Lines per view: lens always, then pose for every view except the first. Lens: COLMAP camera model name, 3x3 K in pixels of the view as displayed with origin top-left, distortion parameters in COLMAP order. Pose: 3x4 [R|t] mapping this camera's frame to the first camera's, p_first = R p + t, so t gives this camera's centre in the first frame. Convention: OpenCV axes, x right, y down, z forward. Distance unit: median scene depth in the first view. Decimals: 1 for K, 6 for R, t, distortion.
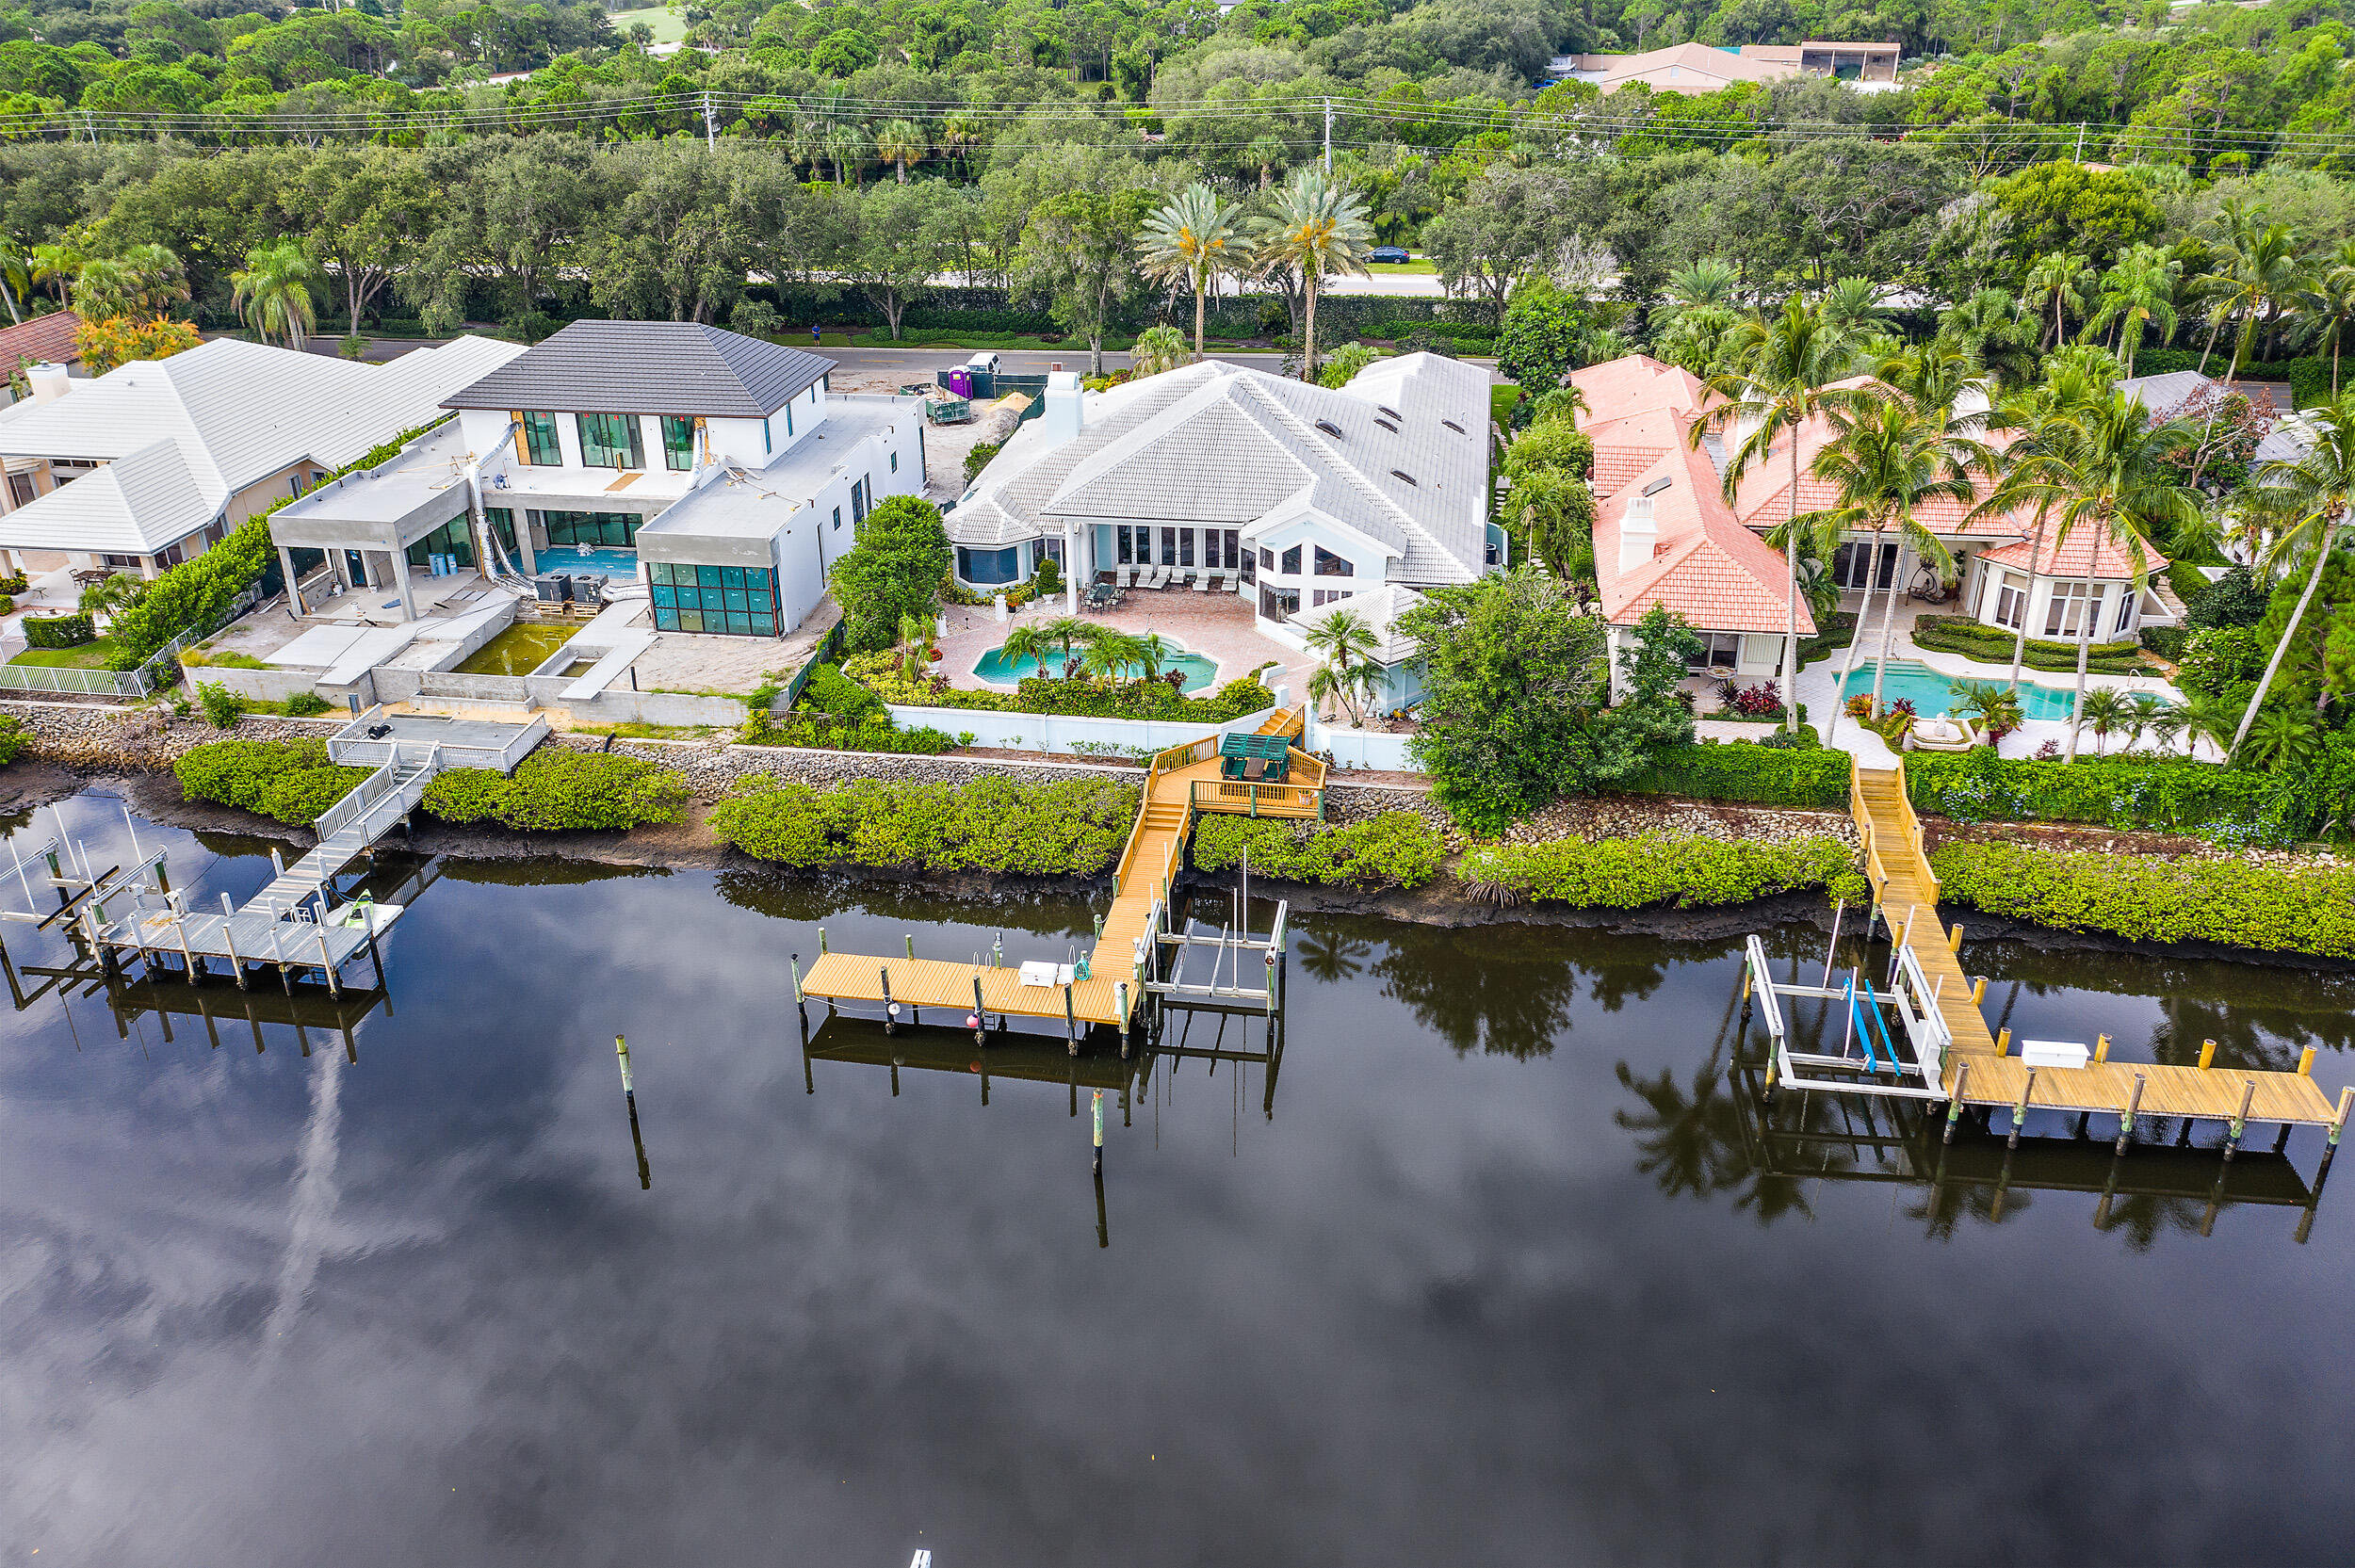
lens RADIAL K [[1837.5, 0, 1177.5], [0, 1837.5, 784.0], [0, 0, 1]] dist [0.001386, -0.004789]
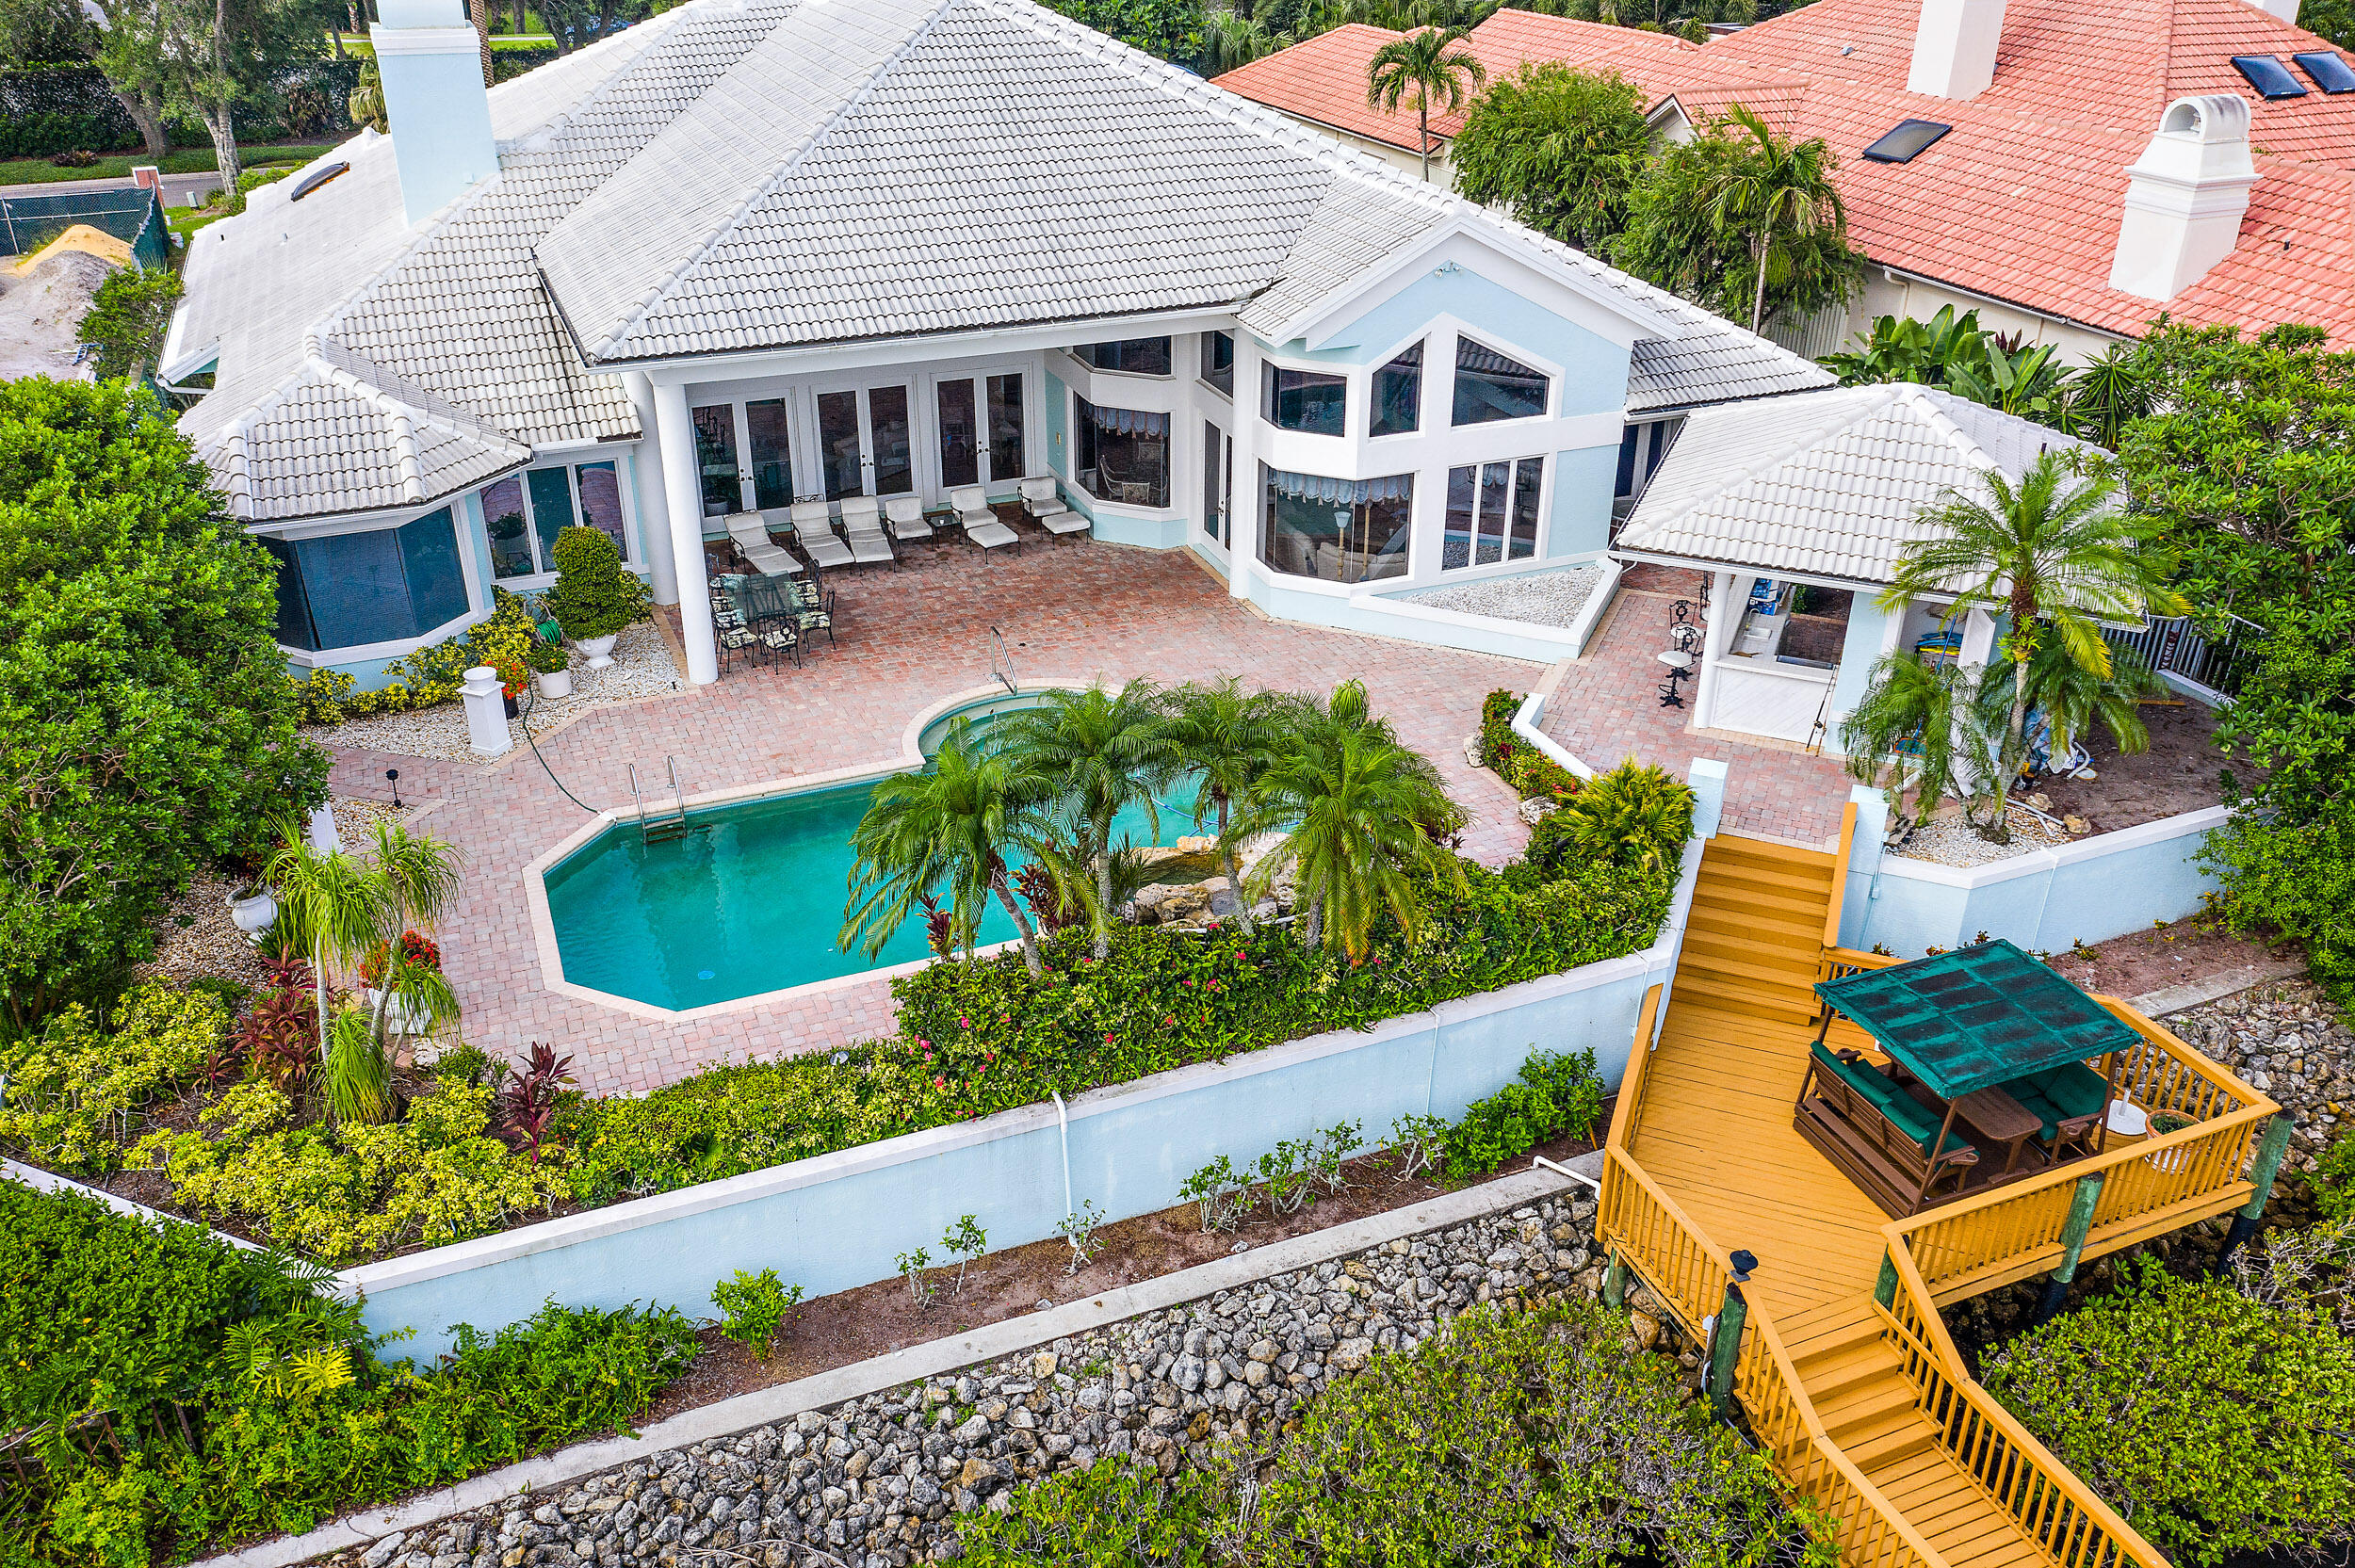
lens RADIAL K [[1837.5, 0, 1177.5], [0, 1837.5, 784.0], [0, 0, 1]] dist [0.001386, -0.004789]
pose [[0.850644, -0.234117, 0.470738, -0.156933], [0.221909, 0.971595, 0.082215, -0.091460], [-0.476615, 0.034525, 0.878434, 0.747808]]
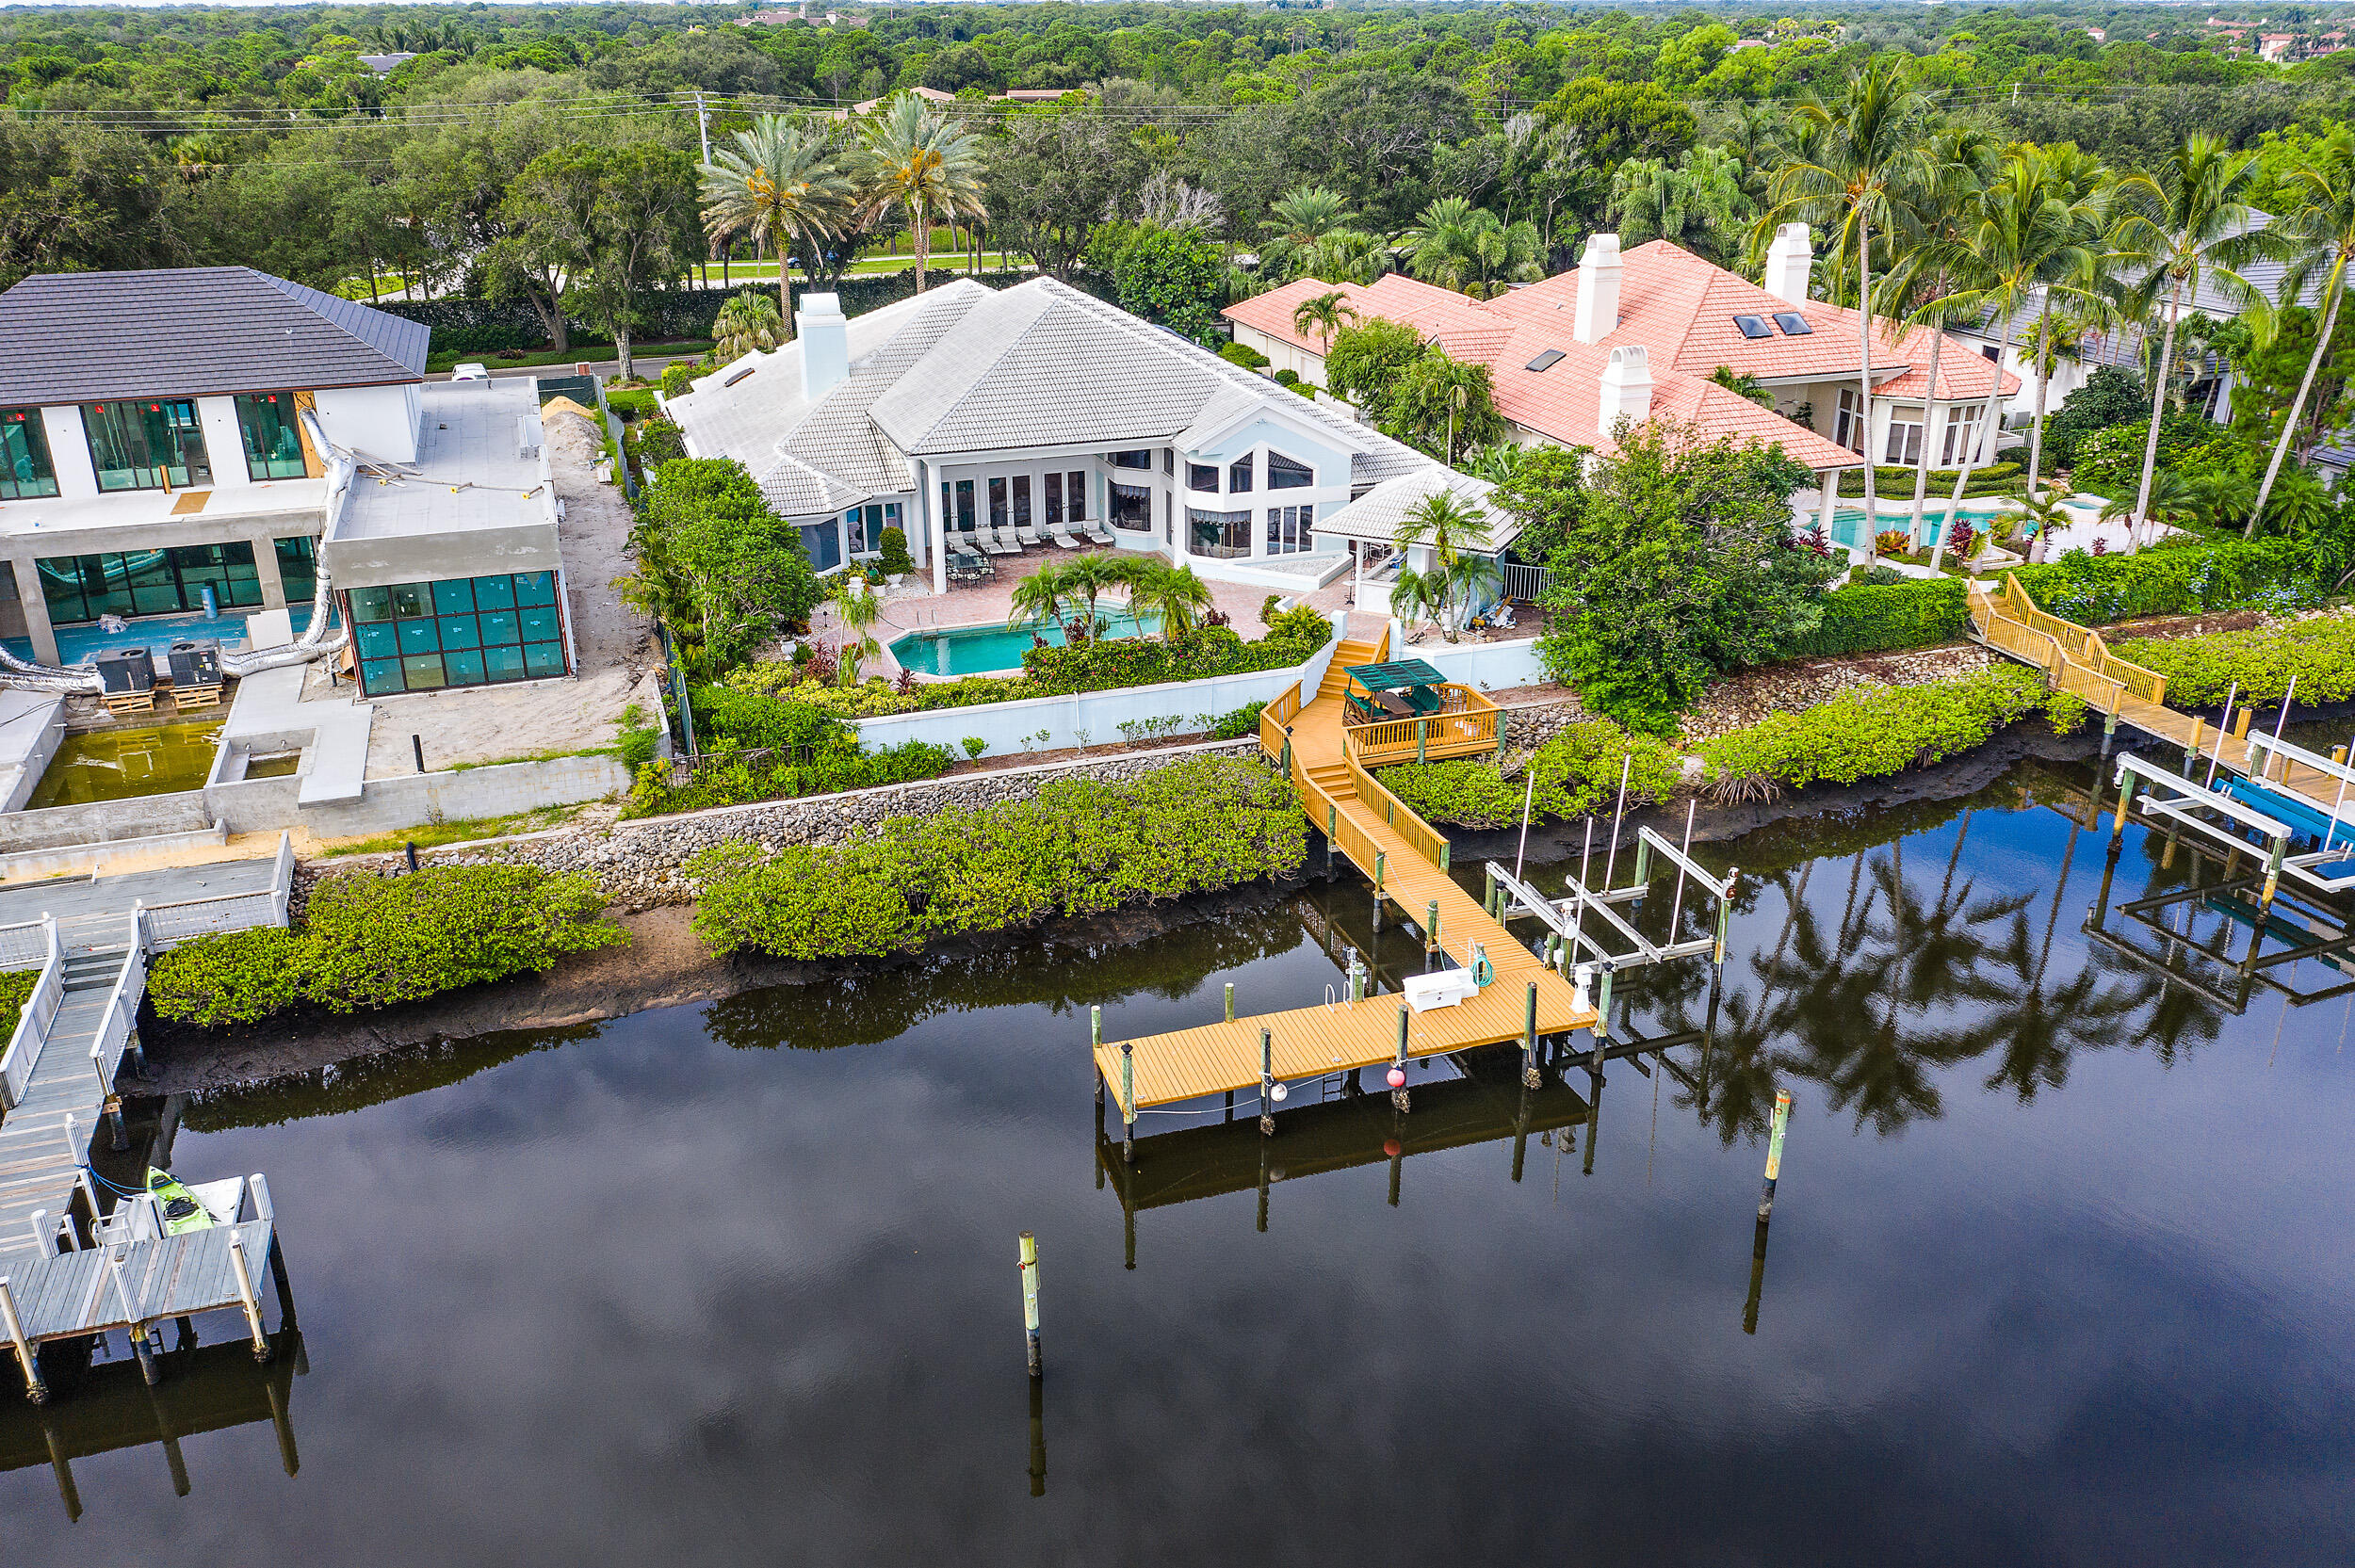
lens RADIAL K [[1837.5, 0, 1177.5], [0, 1837.5, 784.0], [0, 0, 1]] dist [0.001386, -0.004789]
pose [[0.880945, -0.178085, 0.438431, -0.345240], [0.204401, 0.978799, -0.013130, 0.013876], [-0.426798, 0.101183, 0.898669, 0.326292]]
